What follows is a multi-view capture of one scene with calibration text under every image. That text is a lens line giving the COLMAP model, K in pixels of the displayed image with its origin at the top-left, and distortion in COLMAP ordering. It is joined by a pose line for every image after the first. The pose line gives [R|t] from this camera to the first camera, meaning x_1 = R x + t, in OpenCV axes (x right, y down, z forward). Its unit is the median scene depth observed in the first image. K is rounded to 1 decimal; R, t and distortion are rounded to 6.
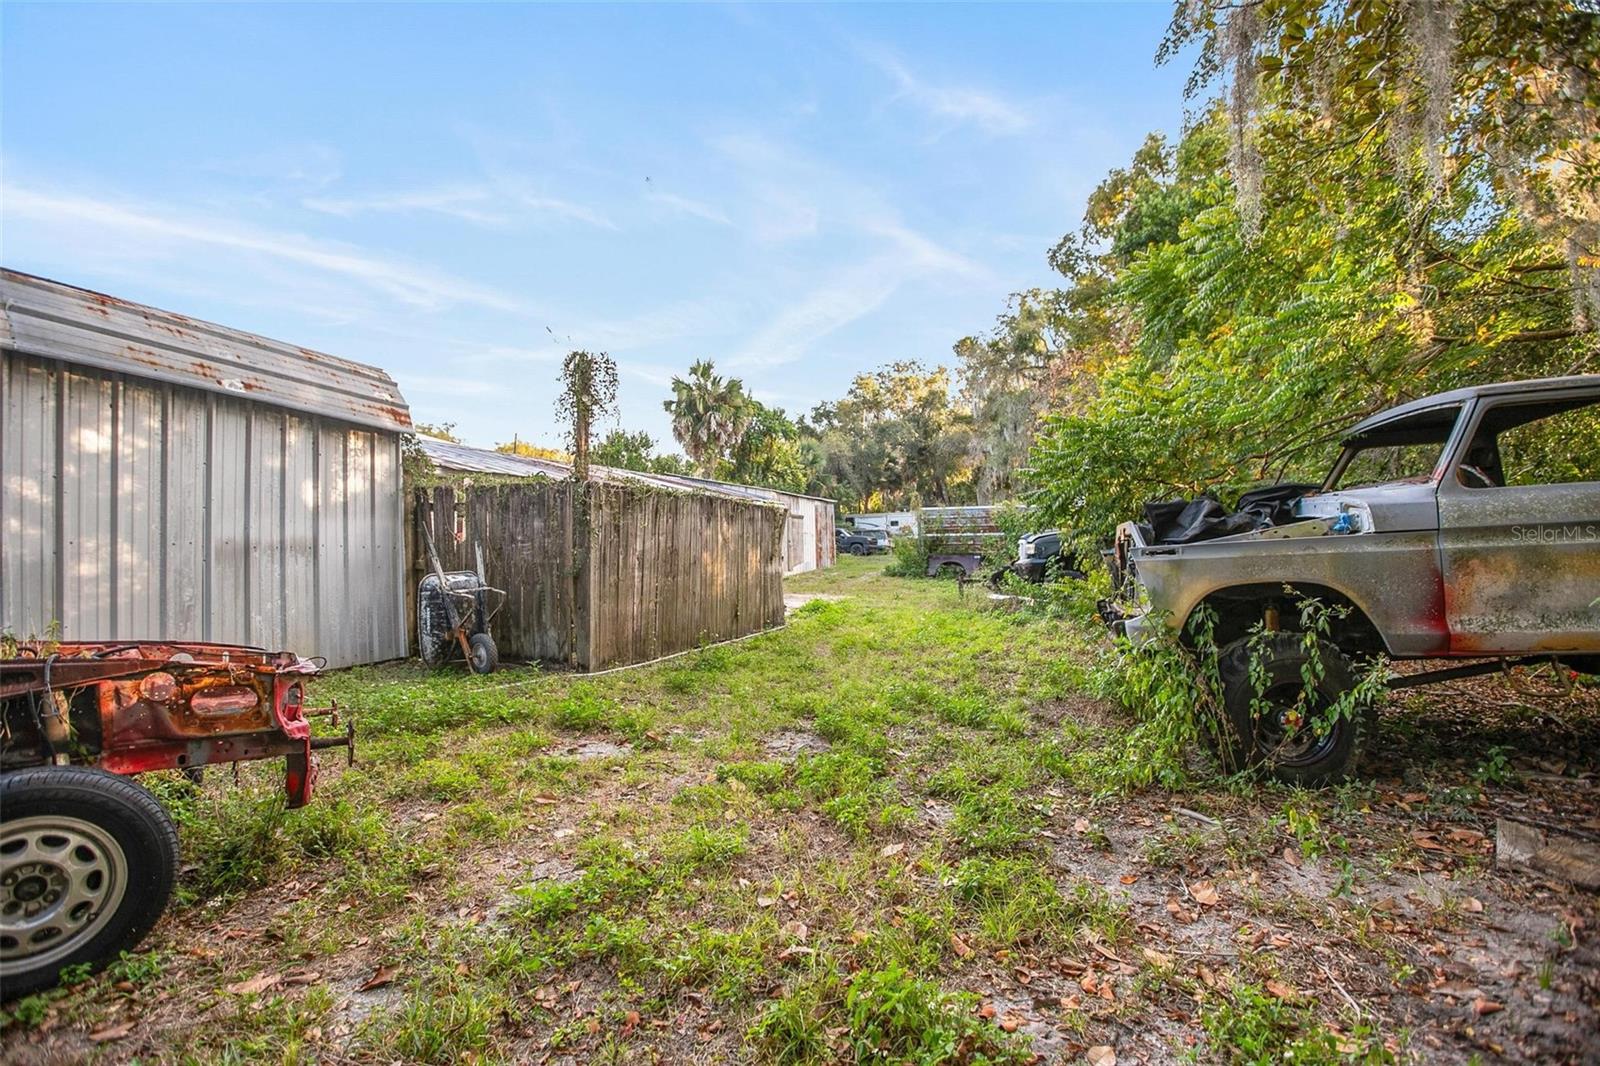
lens RADIAL K [[733.9, 0, 799.5], [0, 733.9, 536.0], [0, 0, 1]] dist [-0.002417, 0.000049]
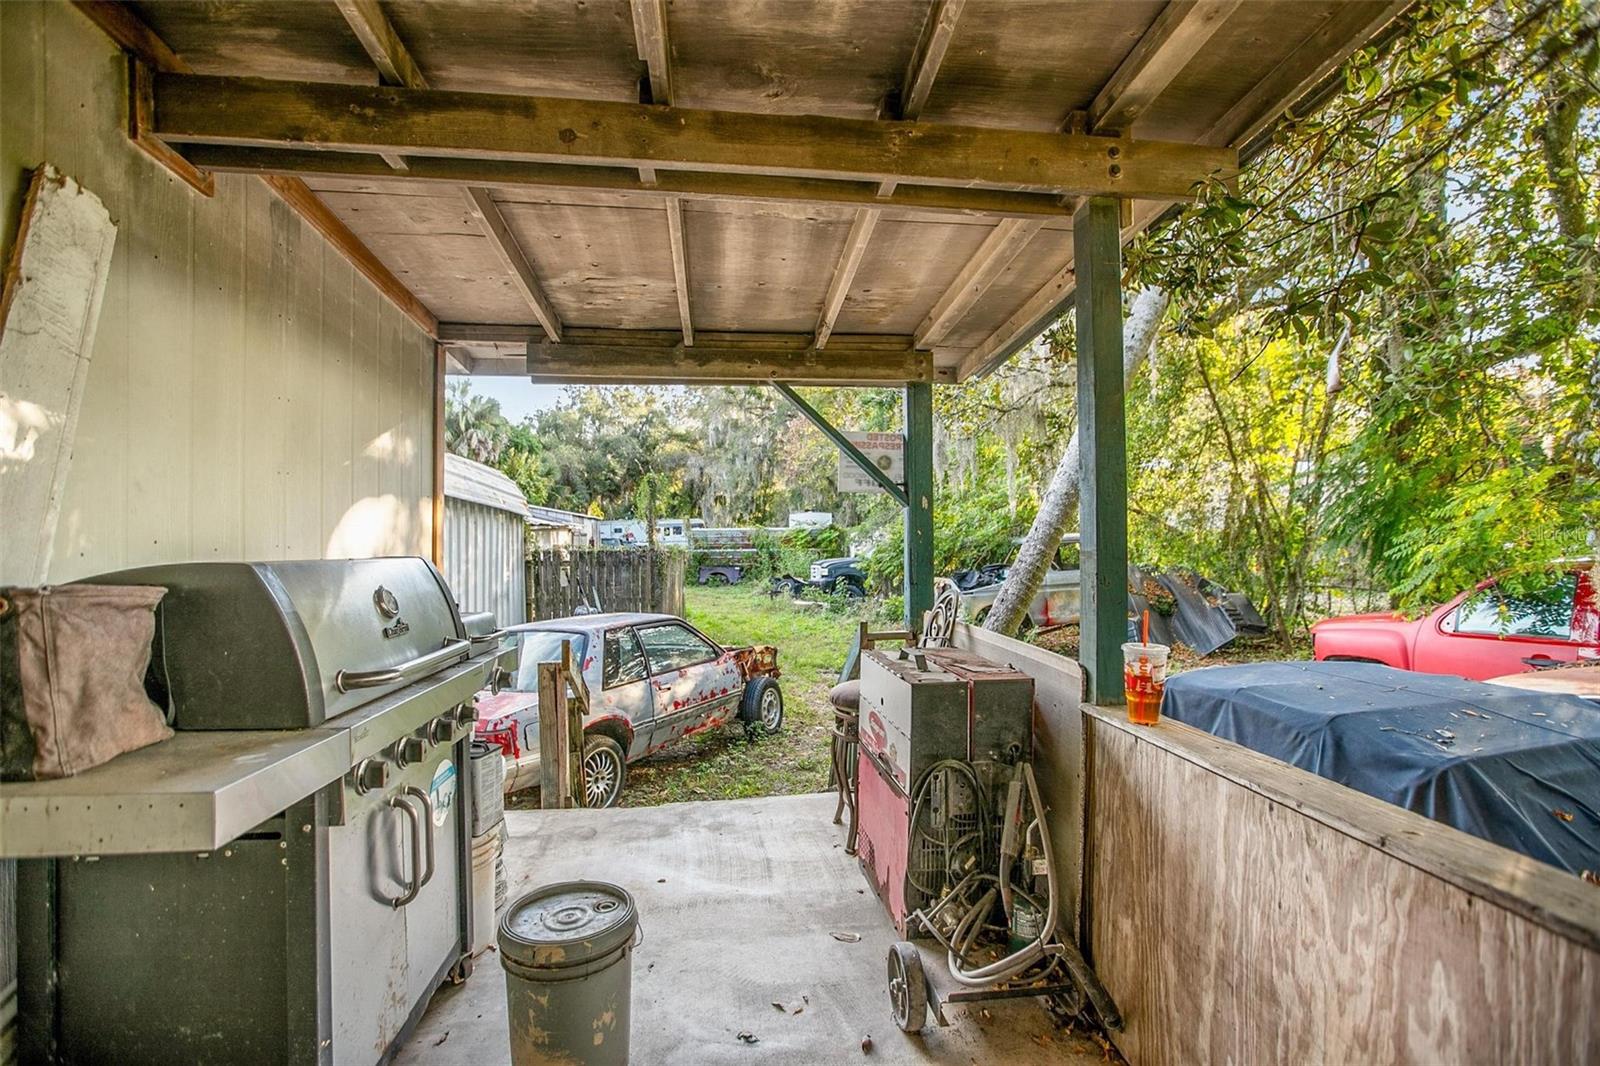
lens RADIAL K [[733.9, 0, 799.7], [0, 733.9, 533.9], [0, 0, 1]] dist [-0.002417, 0.000049]
pose [[0.901680, 0.003000, 0.432394, -0.150308], [-0.004325, 0.999988, 0.002082, -0.024139], [-0.432383, -0.003748, 0.901682, -0.143661]]
